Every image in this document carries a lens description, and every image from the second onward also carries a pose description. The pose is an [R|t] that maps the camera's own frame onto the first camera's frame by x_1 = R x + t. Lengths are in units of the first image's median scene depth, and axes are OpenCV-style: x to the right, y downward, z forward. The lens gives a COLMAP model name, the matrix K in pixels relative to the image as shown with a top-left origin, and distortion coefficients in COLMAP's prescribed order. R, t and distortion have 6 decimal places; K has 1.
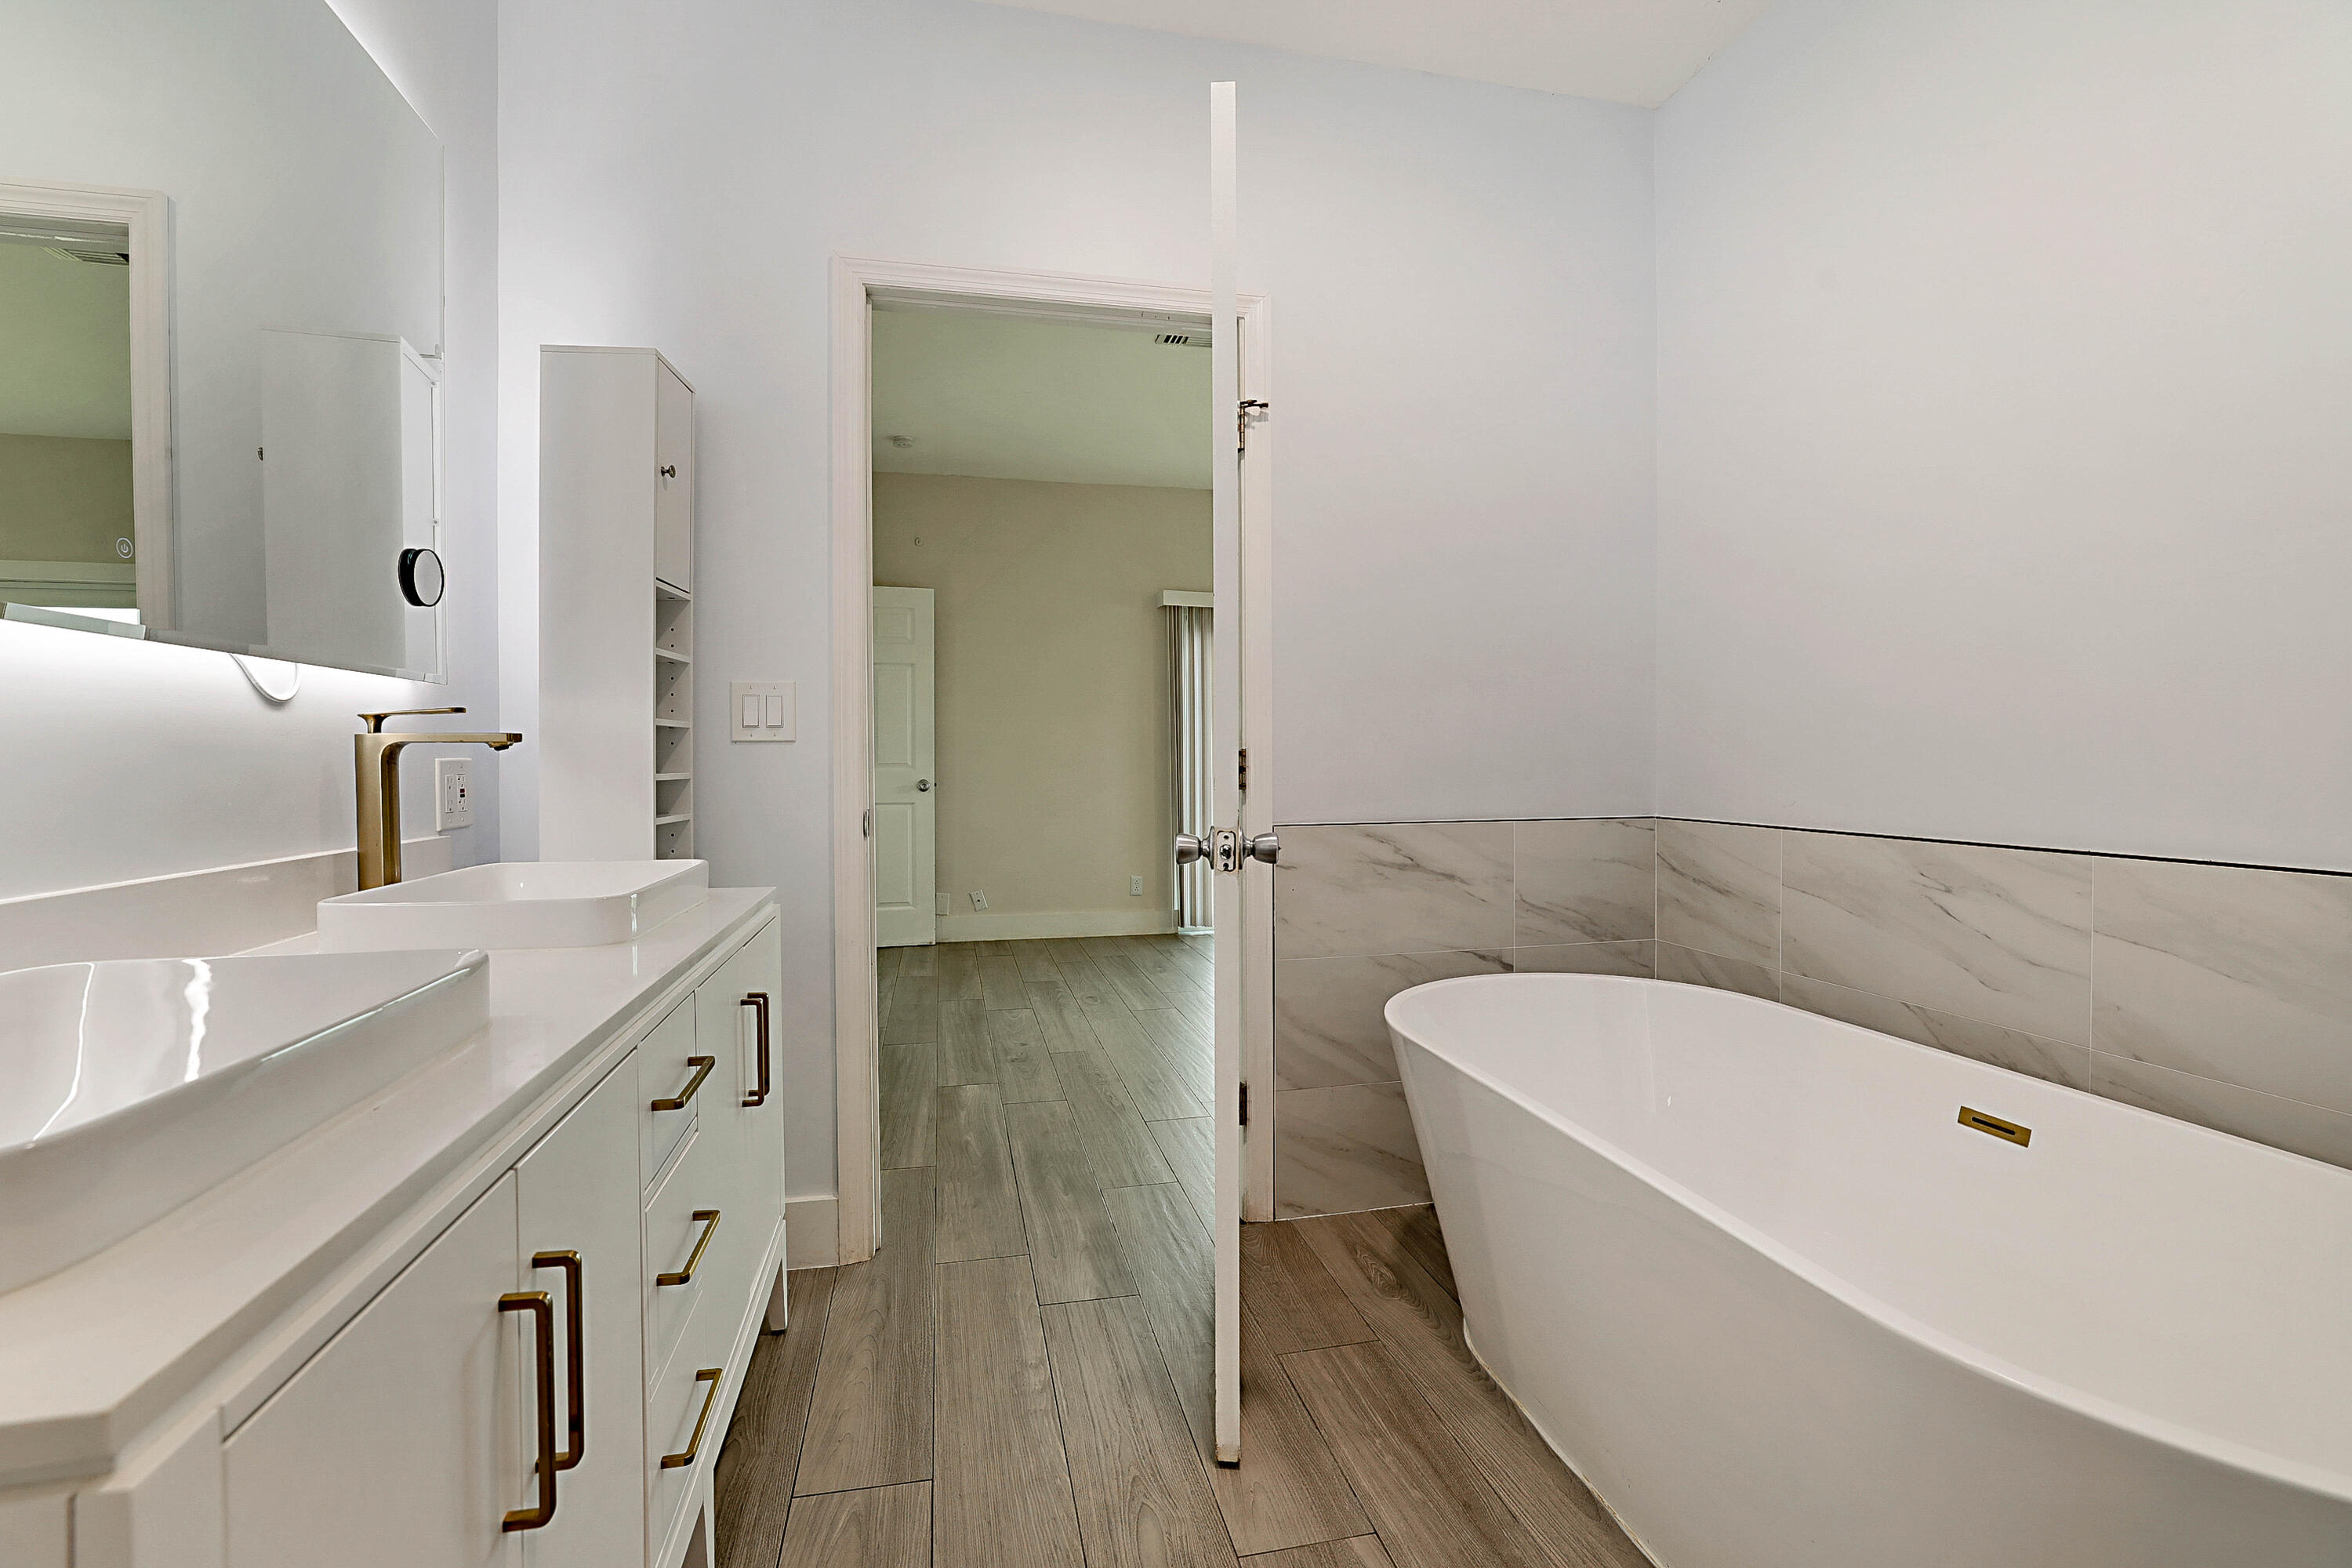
lens RADIAL K [[1010.4, 0, 1163.5], [0, 1010.4, 782.9], [0, 0, 1]] dist [-0.028901, 0.001671]
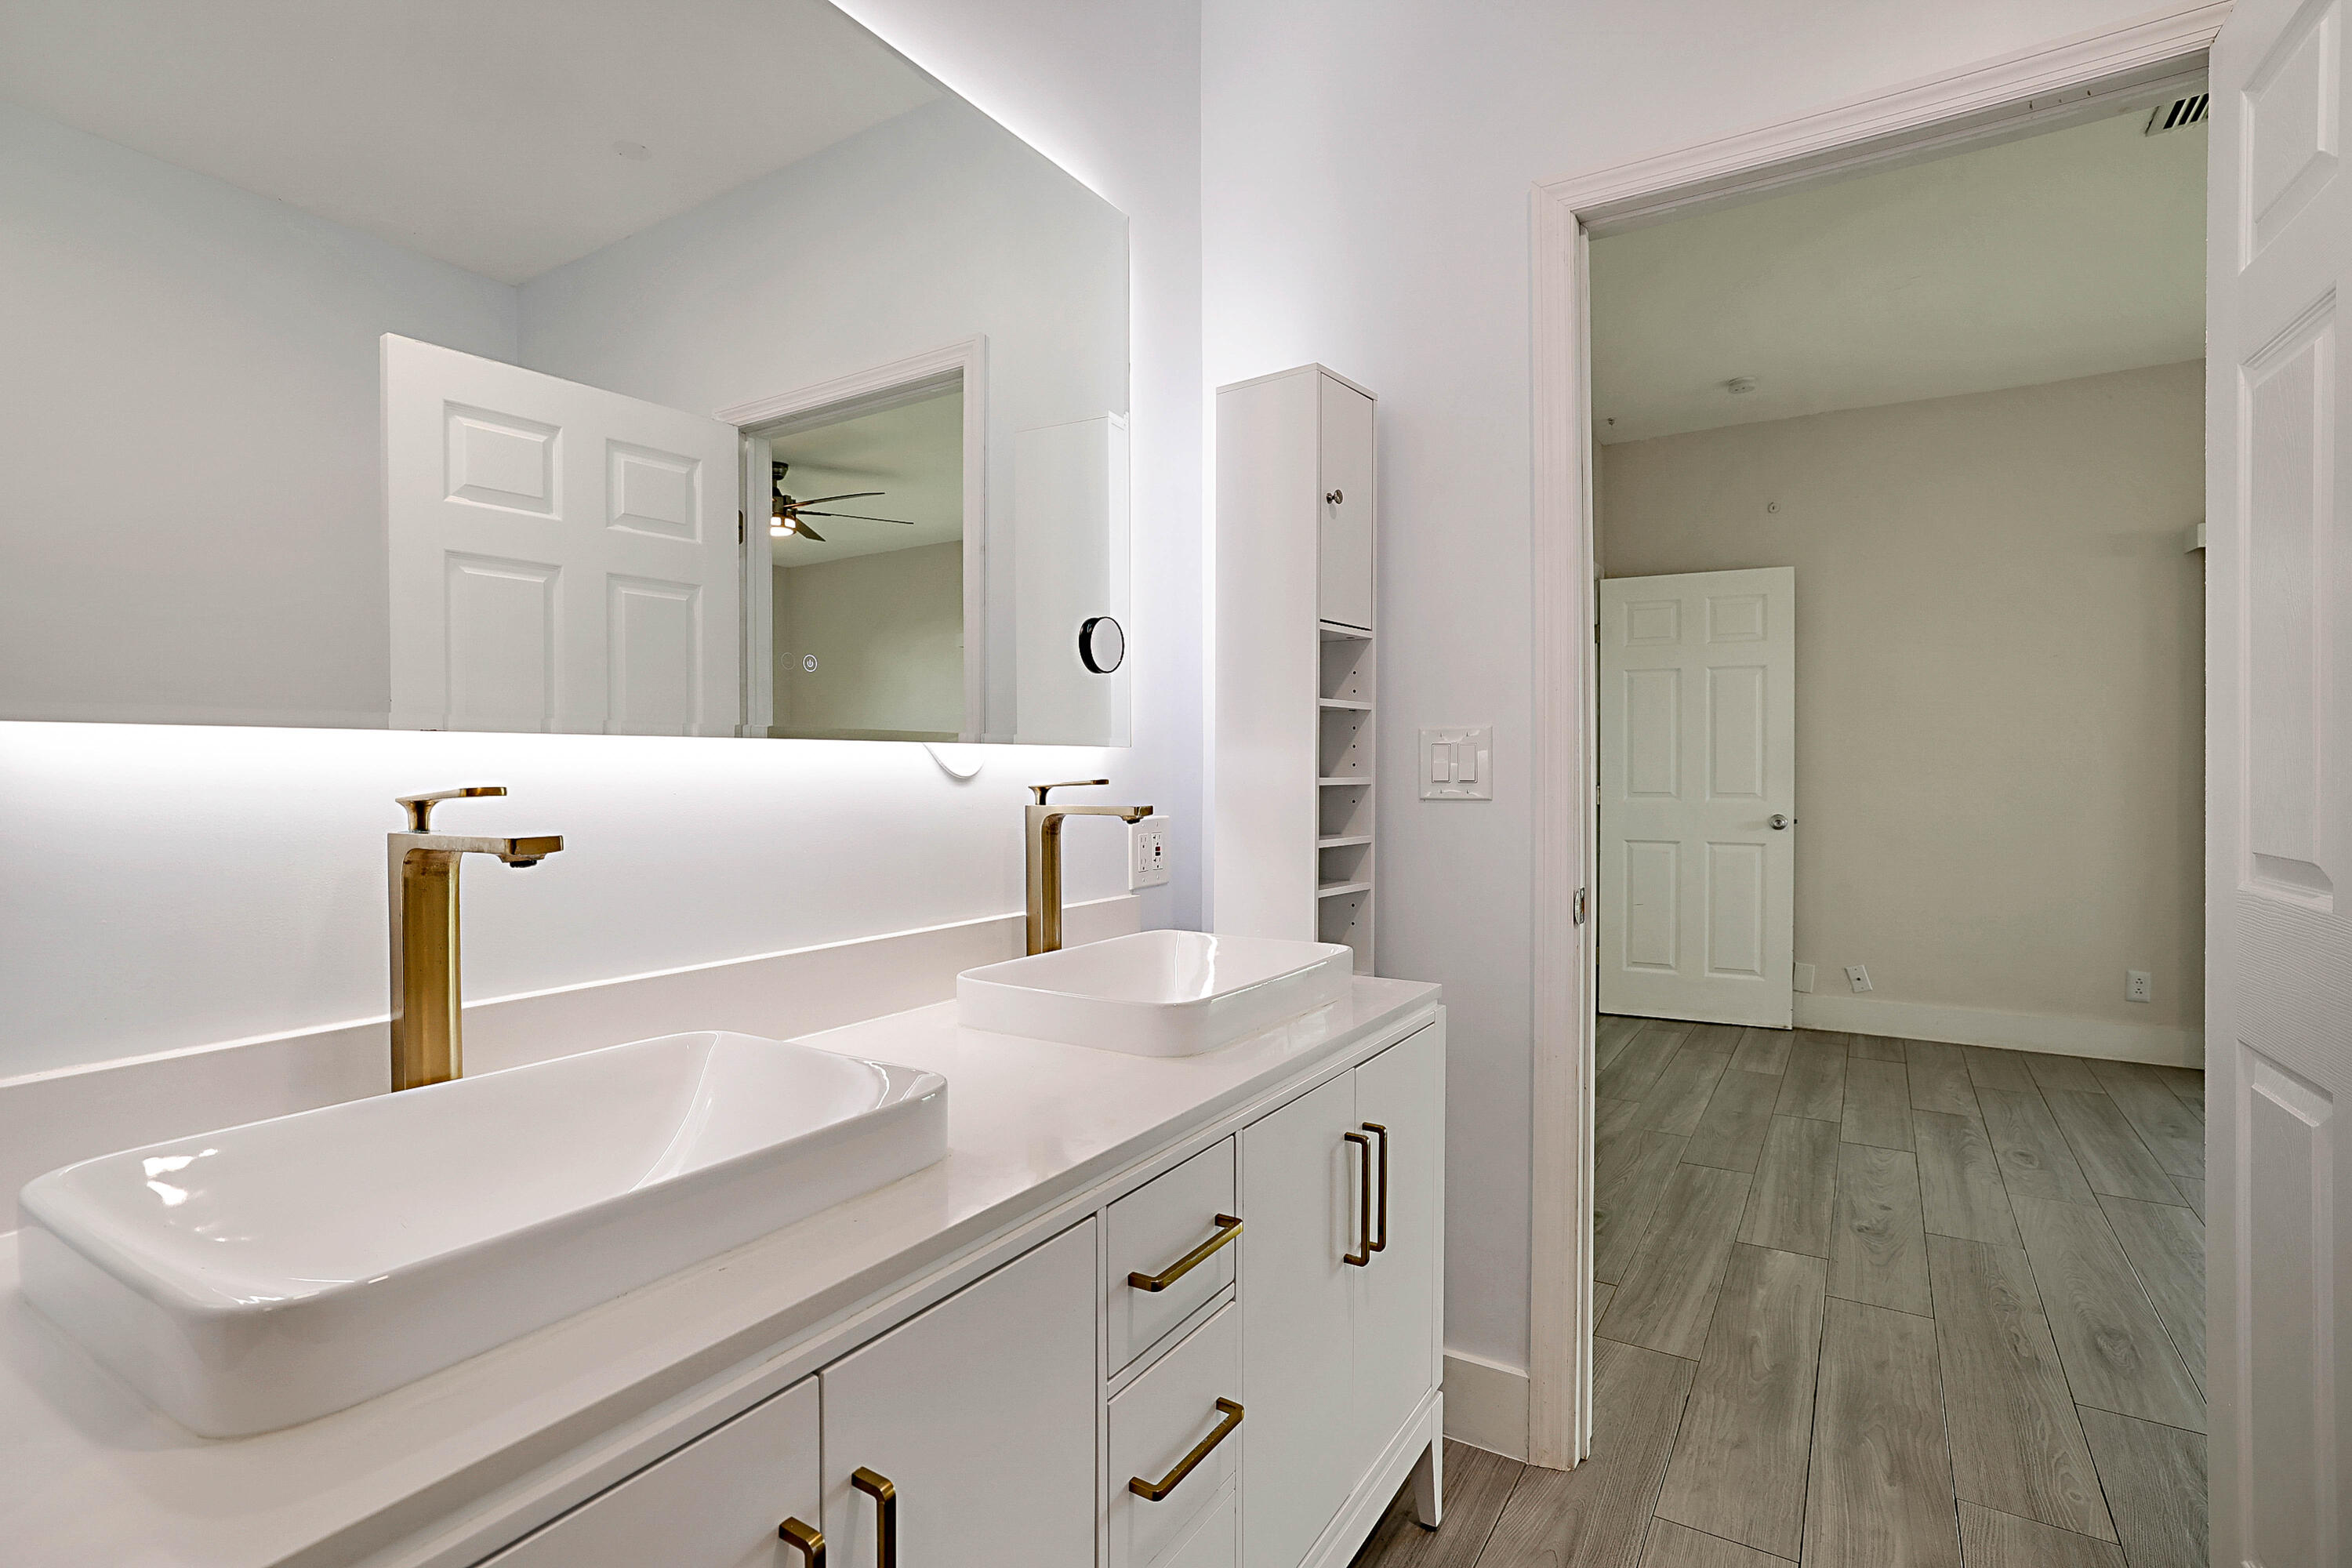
lens RADIAL K [[1133.0, 0, 1164.4], [0, 1133.0, 783.5], [0, 0, 1]] dist [-0.037183, 0.020668]
pose [[0.712163, 0.007982, -0.701969, 0.075092], [-0.015237, 0.999876, -0.004088, -0.039938], [0.701849, 0.013607, 0.712196, 0.141997]]
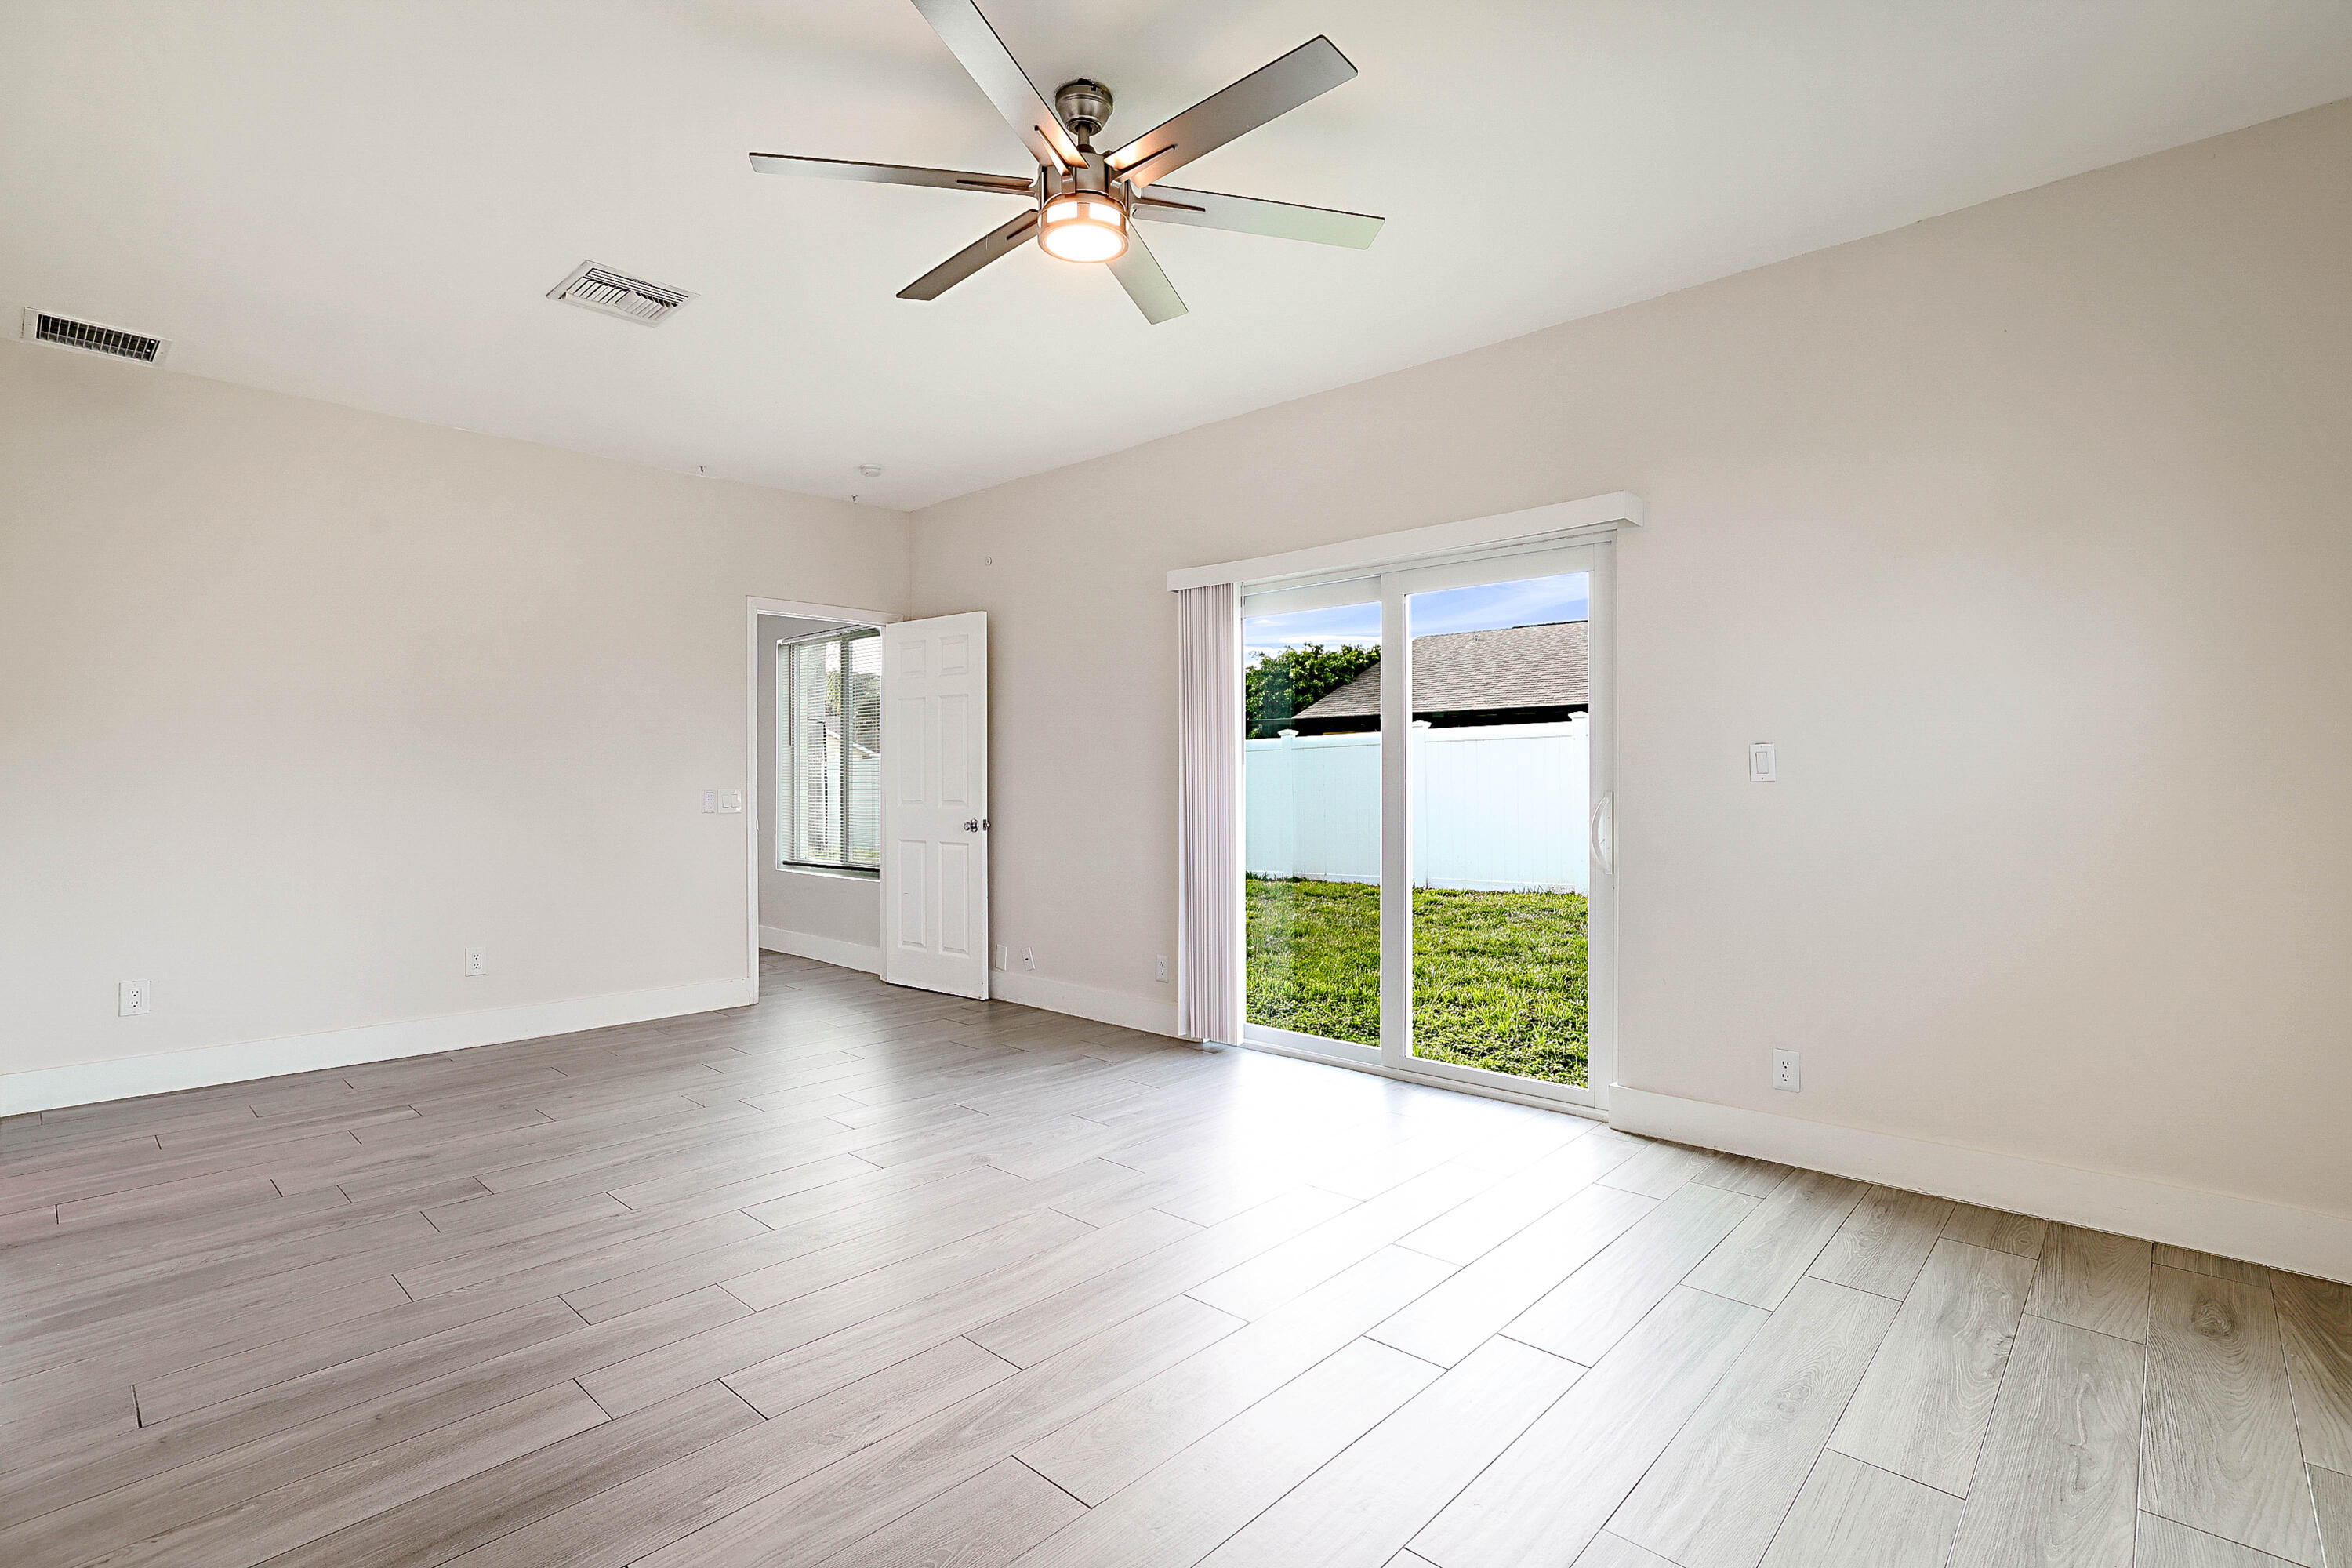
lens RADIAL K [[1133.0, 0, 1164.4], [0, 1133.0, 783.5], [0, 0, 1]] dist [-0.037183, 0.020668]
pose [[0.554165, 0.001178, -0.832406, 1.744240], [-0.011877, 0.999908, -0.006492, -0.077082], [0.832322, 0.013484, 0.554128, 1.379918]]
